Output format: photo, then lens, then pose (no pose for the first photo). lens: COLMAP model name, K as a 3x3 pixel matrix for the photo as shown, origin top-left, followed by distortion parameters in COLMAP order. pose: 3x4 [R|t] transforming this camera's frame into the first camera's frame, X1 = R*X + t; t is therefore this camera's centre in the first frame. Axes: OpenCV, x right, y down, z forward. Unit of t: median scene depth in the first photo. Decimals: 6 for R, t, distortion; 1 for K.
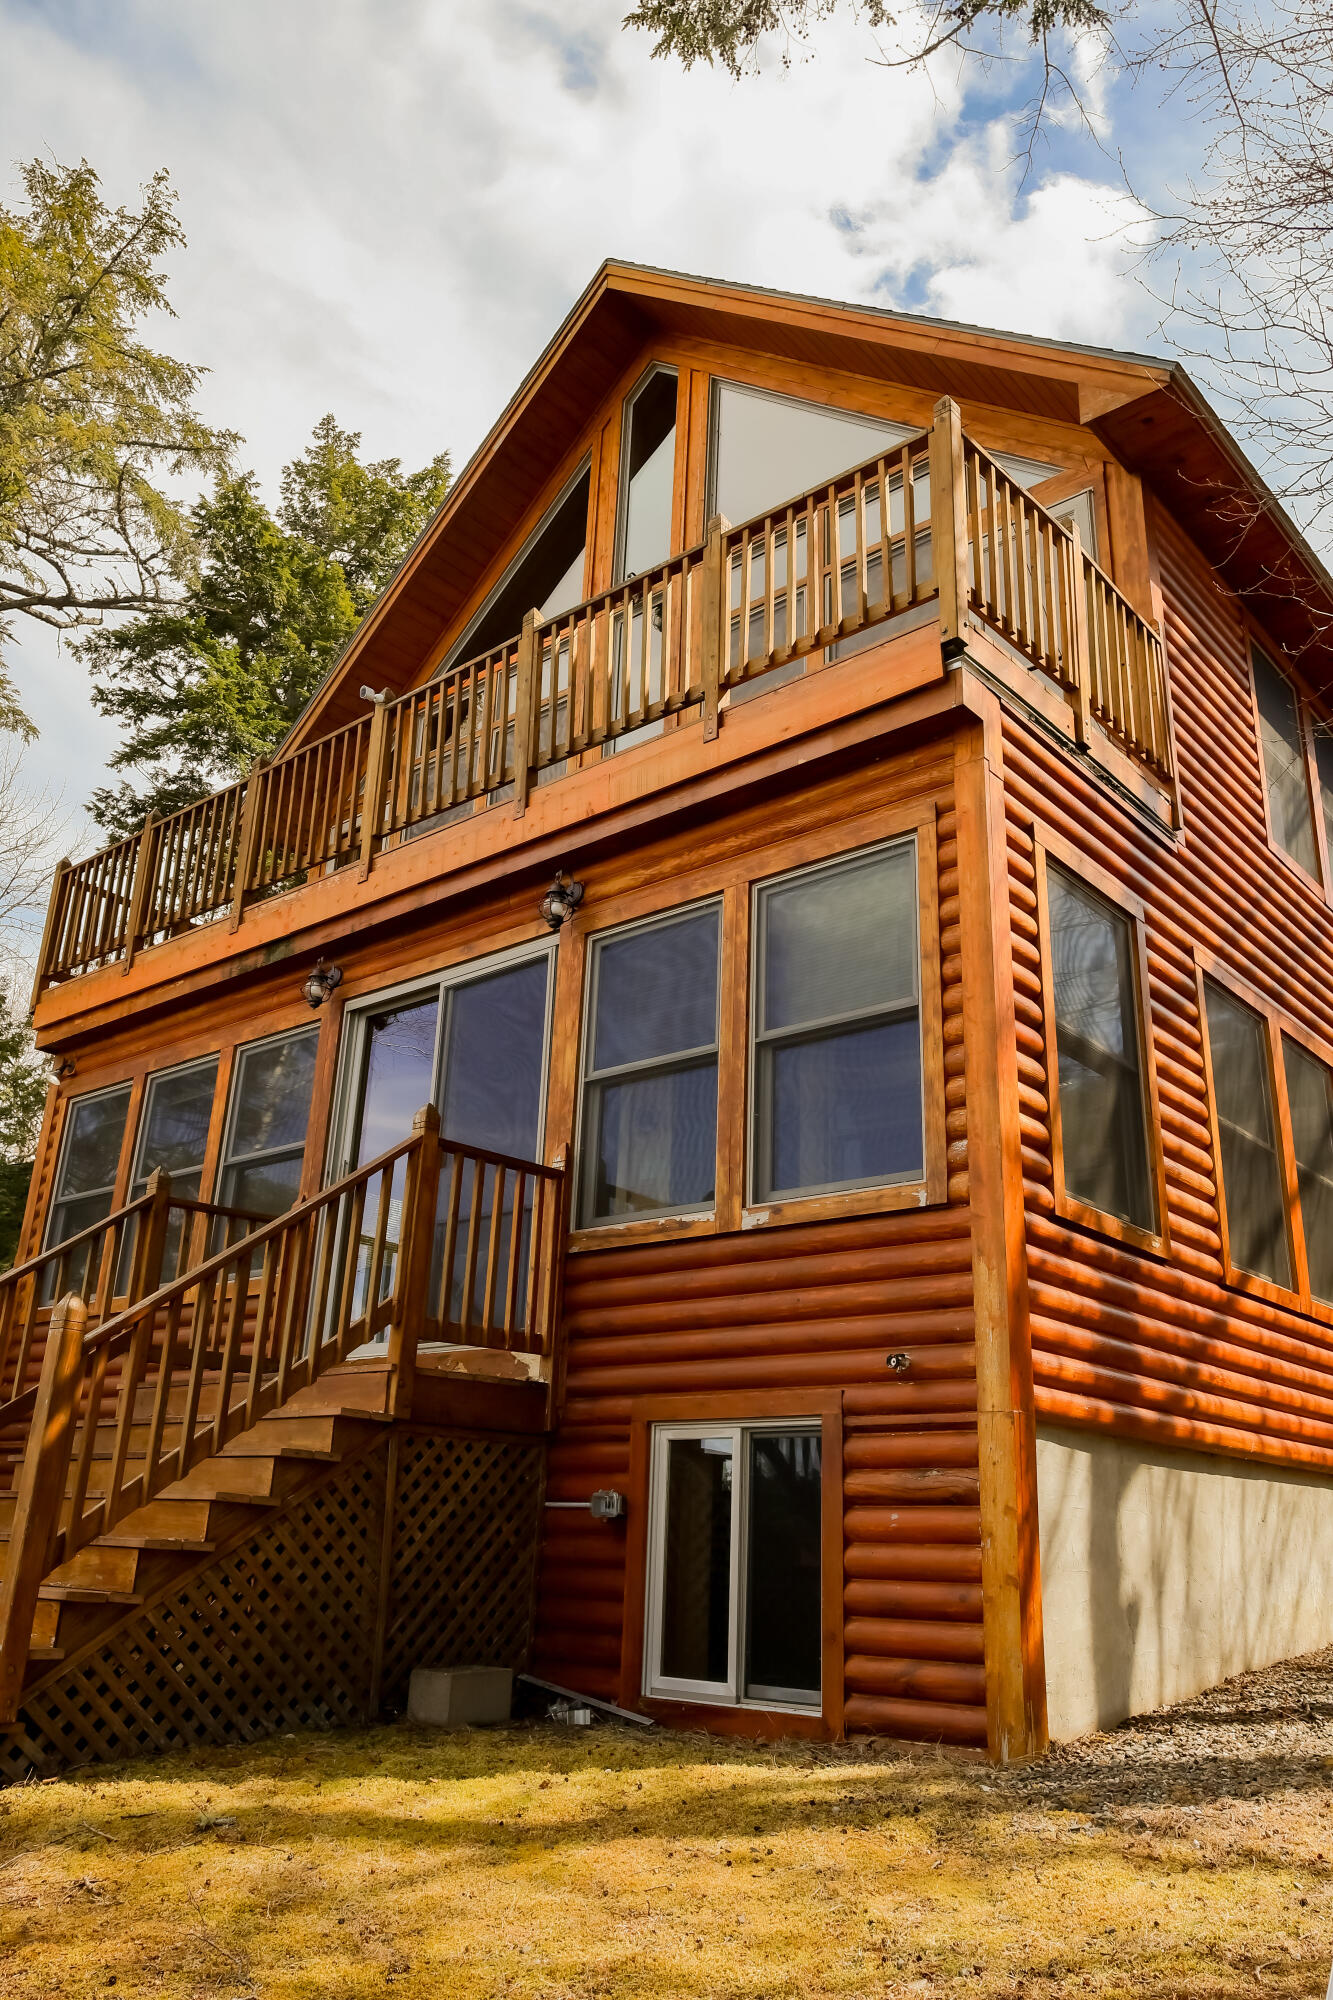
lens RADIAL K [[1485.5, 0, 666.5], [0, 1485.5, 1000.0], [0, 0, 1]] dist [0.001768, -0.007222]
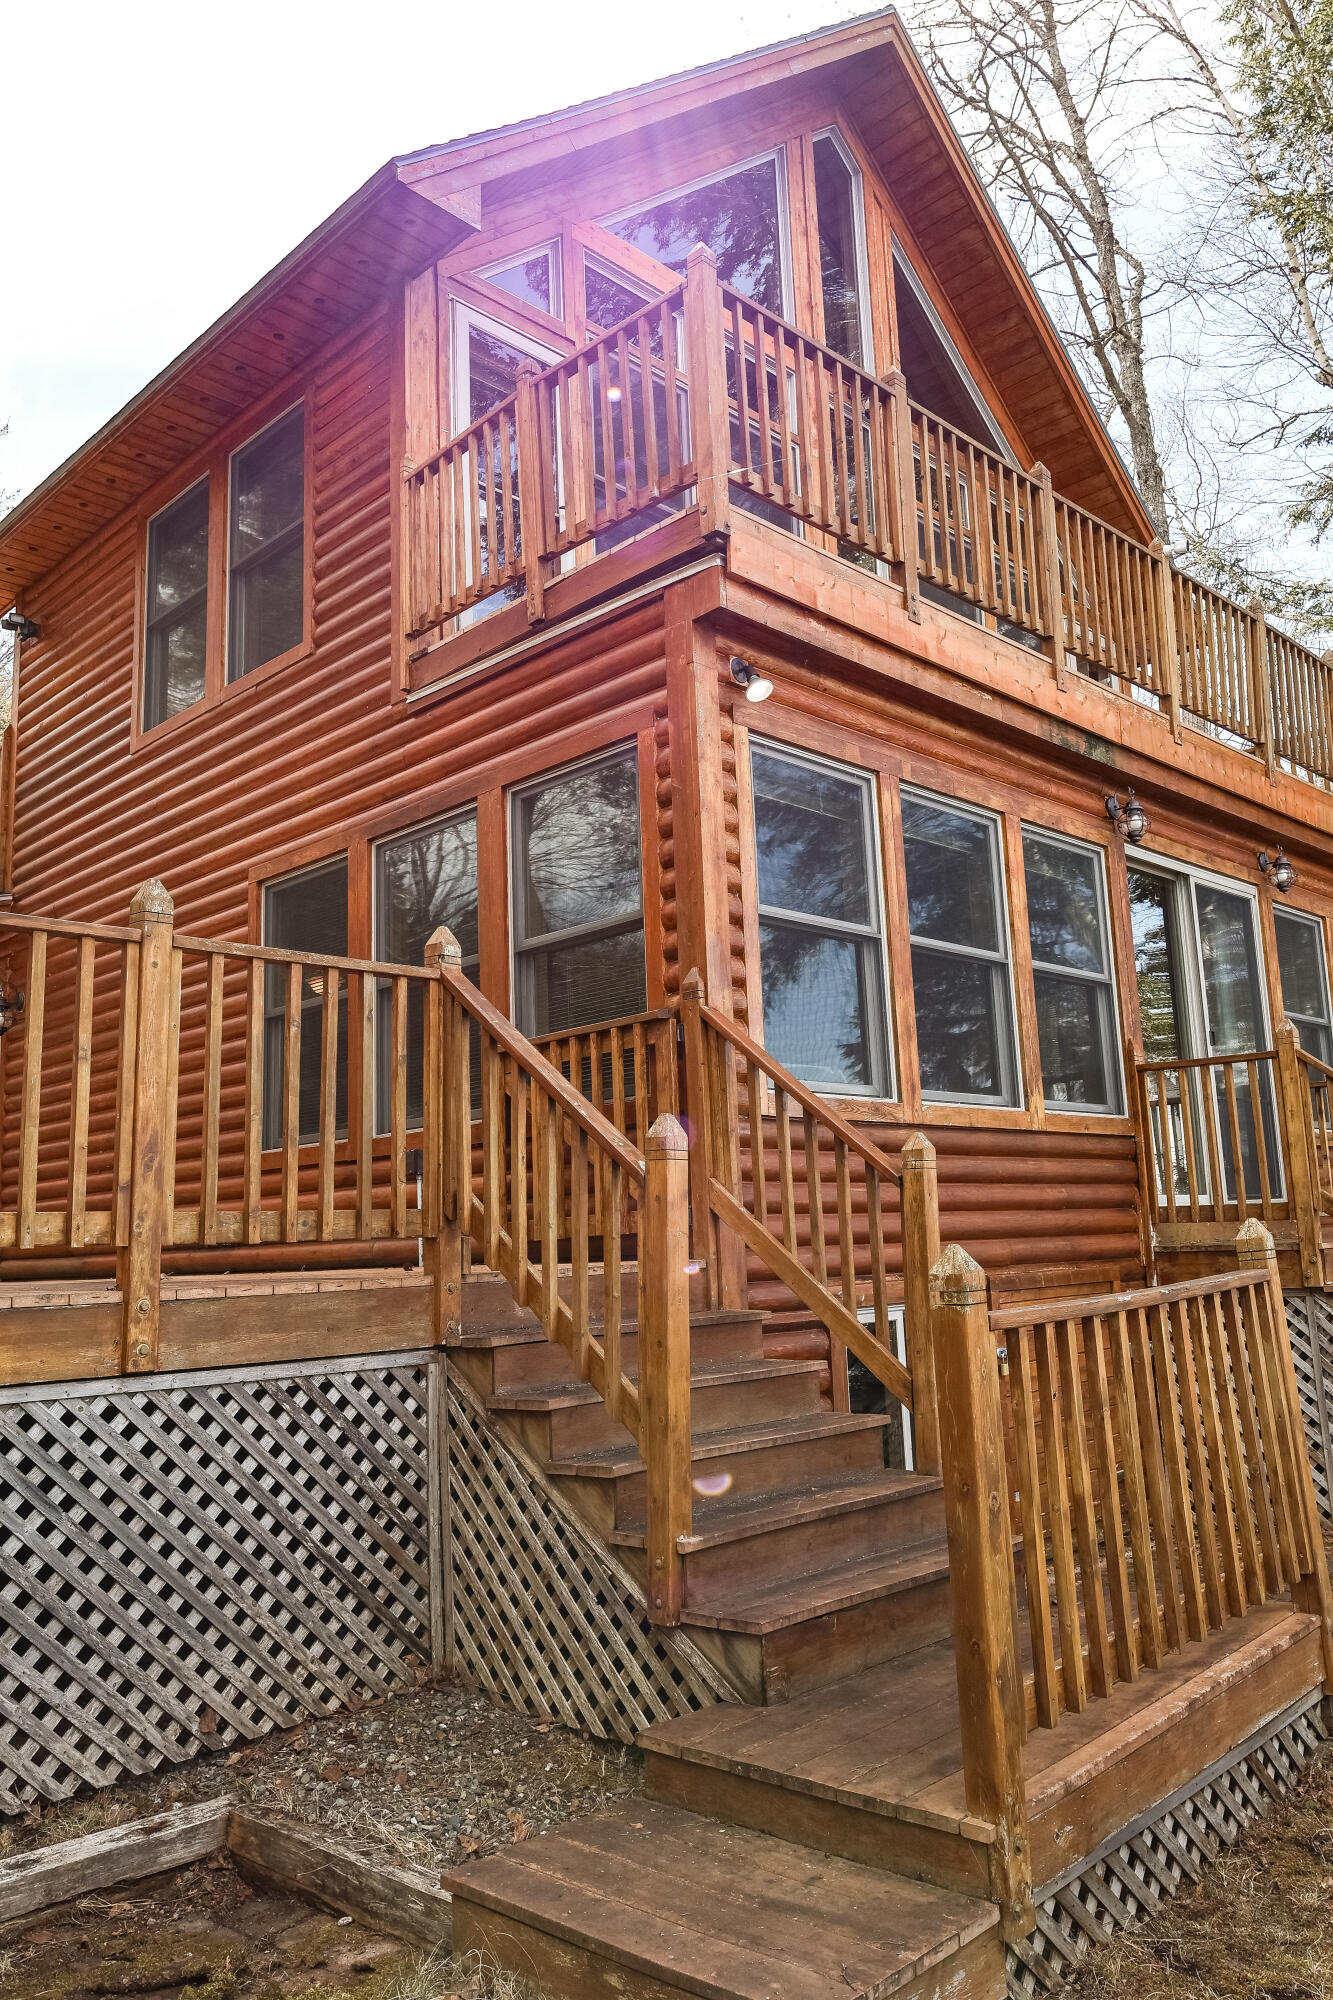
lens RADIAL K [[1485.5, 0, 666.5], [0, 1485.5, 1000.0], [0, 0, 1]] dist [0.001768, -0.007222]
pose [[0.074712, 0.126910, 0.989096, -1.169255], [-0.311280, 0.945275, -0.097775, 0.281122], [-0.947377, -0.300581, 0.110128, 1.143091]]
